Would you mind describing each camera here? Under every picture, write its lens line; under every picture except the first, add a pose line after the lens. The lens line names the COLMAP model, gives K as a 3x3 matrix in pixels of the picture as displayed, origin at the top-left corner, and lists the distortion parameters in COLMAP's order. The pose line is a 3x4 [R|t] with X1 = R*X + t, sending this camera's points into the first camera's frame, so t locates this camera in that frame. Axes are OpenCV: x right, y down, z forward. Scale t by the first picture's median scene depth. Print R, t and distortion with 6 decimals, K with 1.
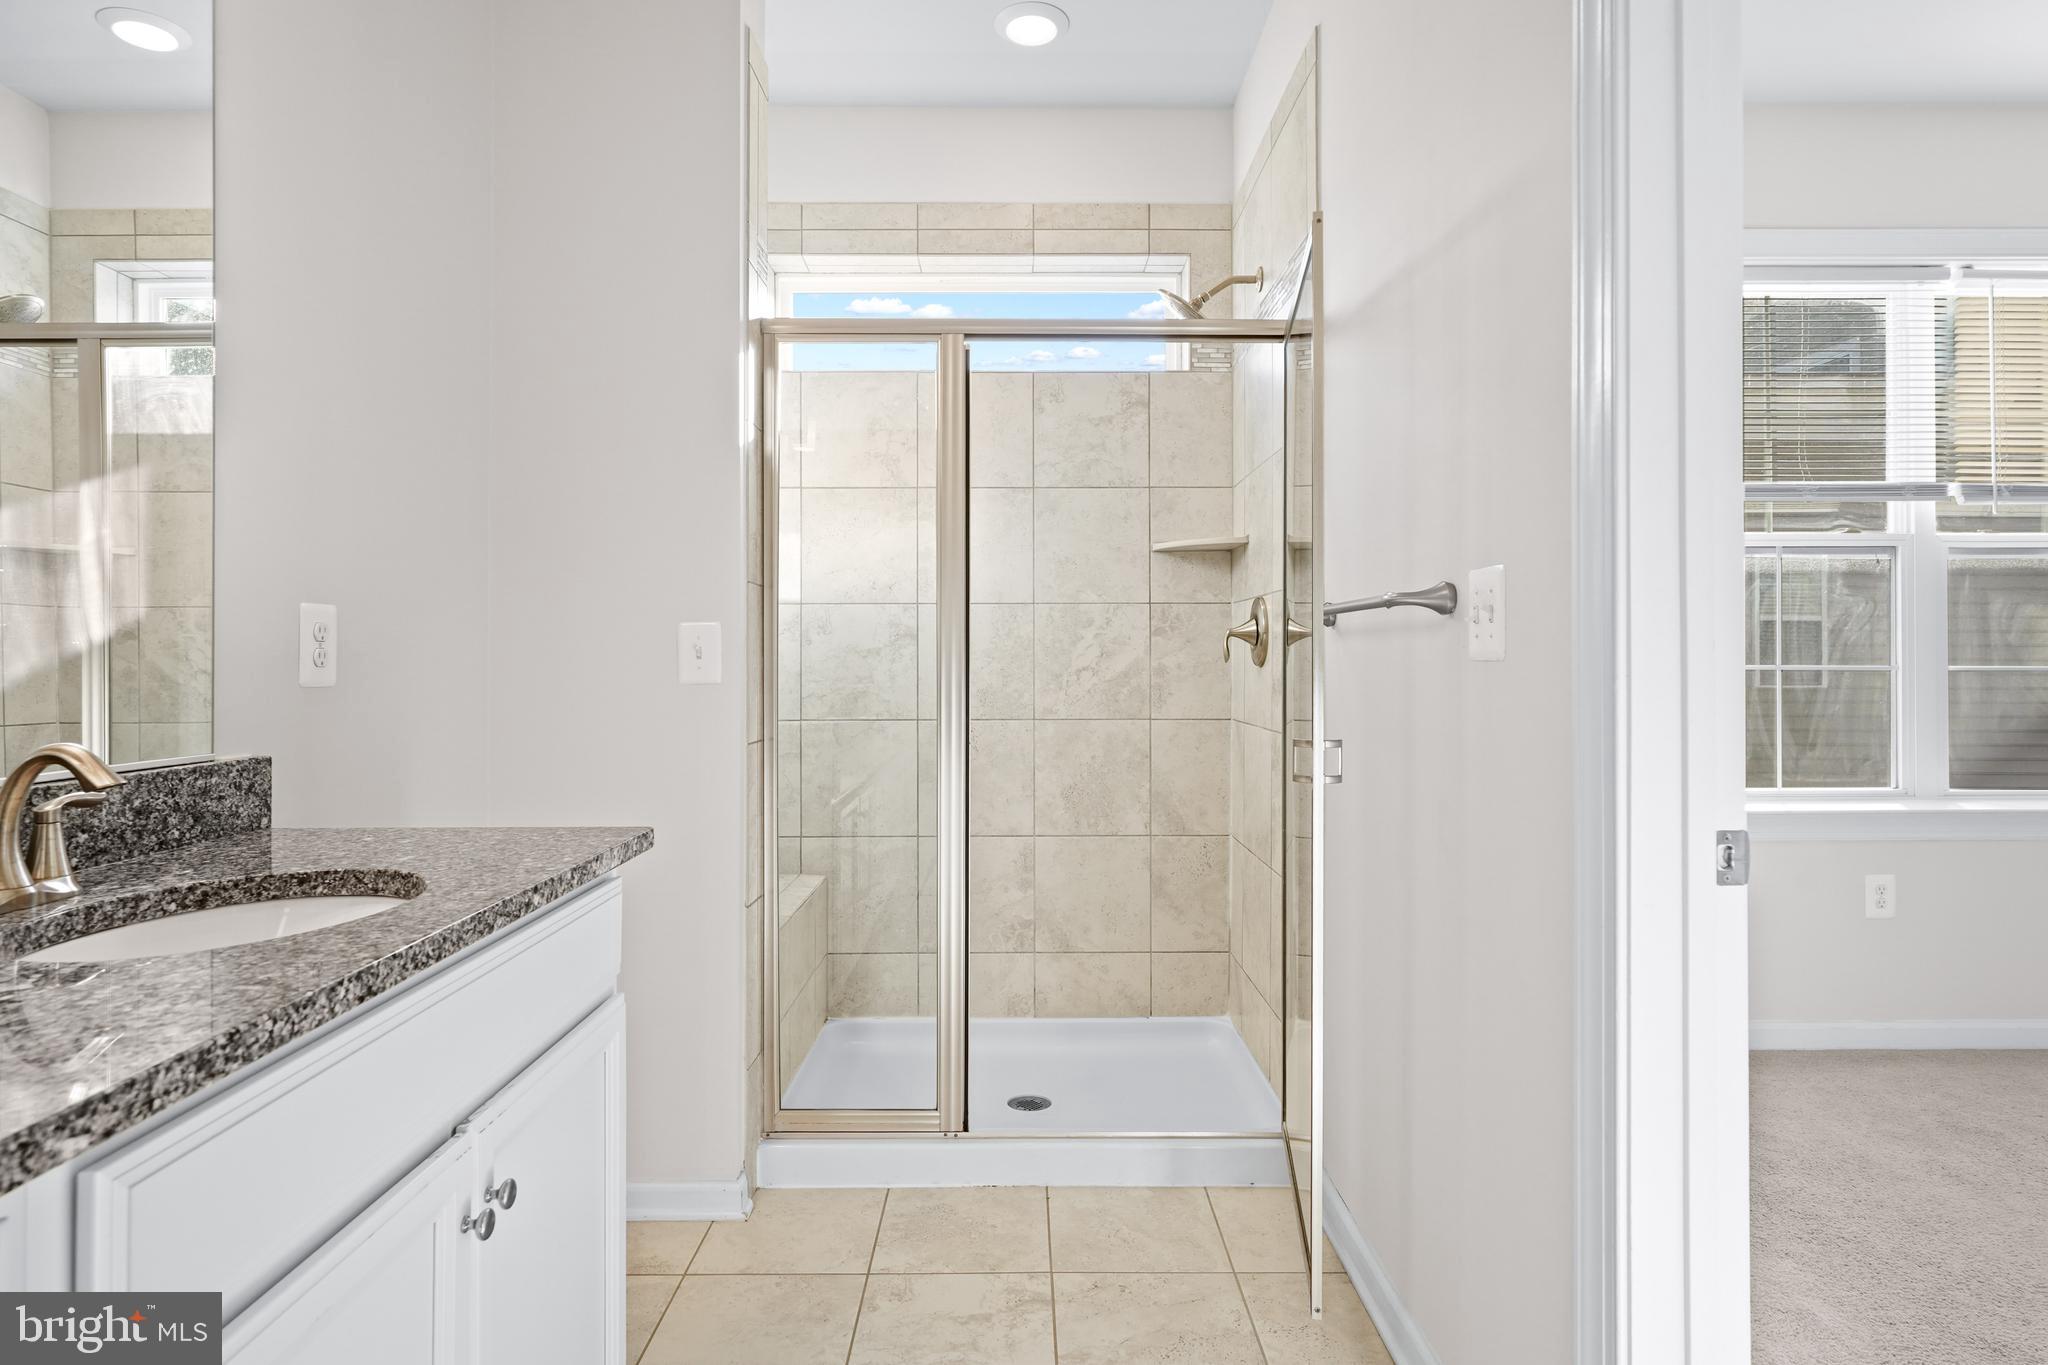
lens RADIAL K [[1105.8, 0, 1025.7], [0, 1105.8, 643.3], [0, 0, 1]] dist [-0.006347, -0.000777]
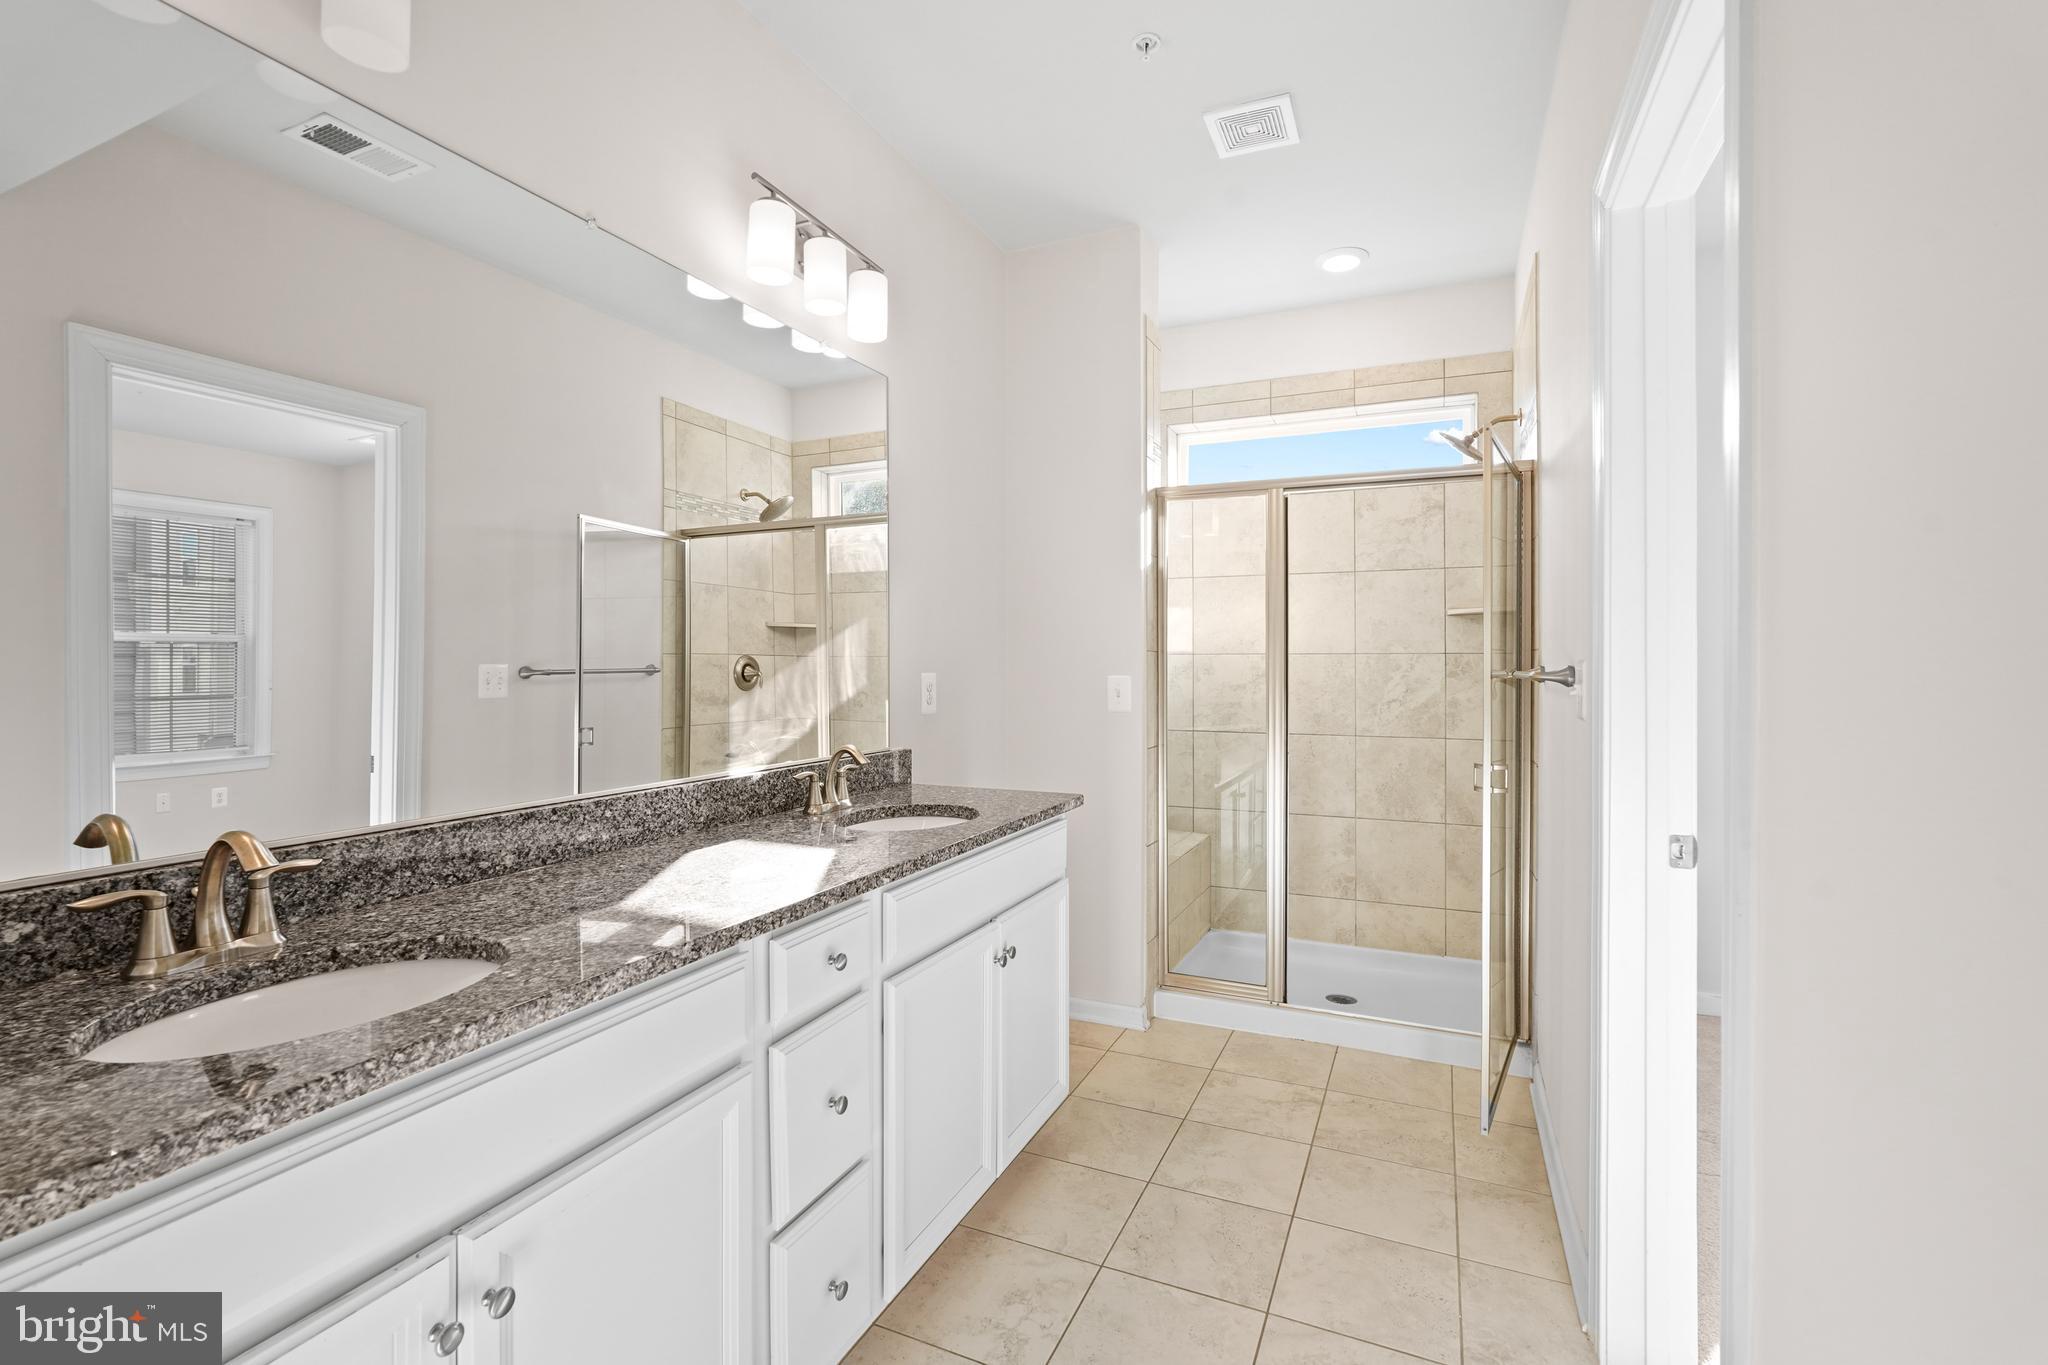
lens RADIAL K [[903.7, 0, 1024.0], [0, 903.7, 682.5], [0, 0, 1]] dist [-0.028435, -0.000159]
pose [[0.906348, 0.010729, -0.422397, 0.148964], [0.002913, 0.999495, 0.031638, -0.050070], [0.422523, -0.029905, 0.905859, -0.295460]]
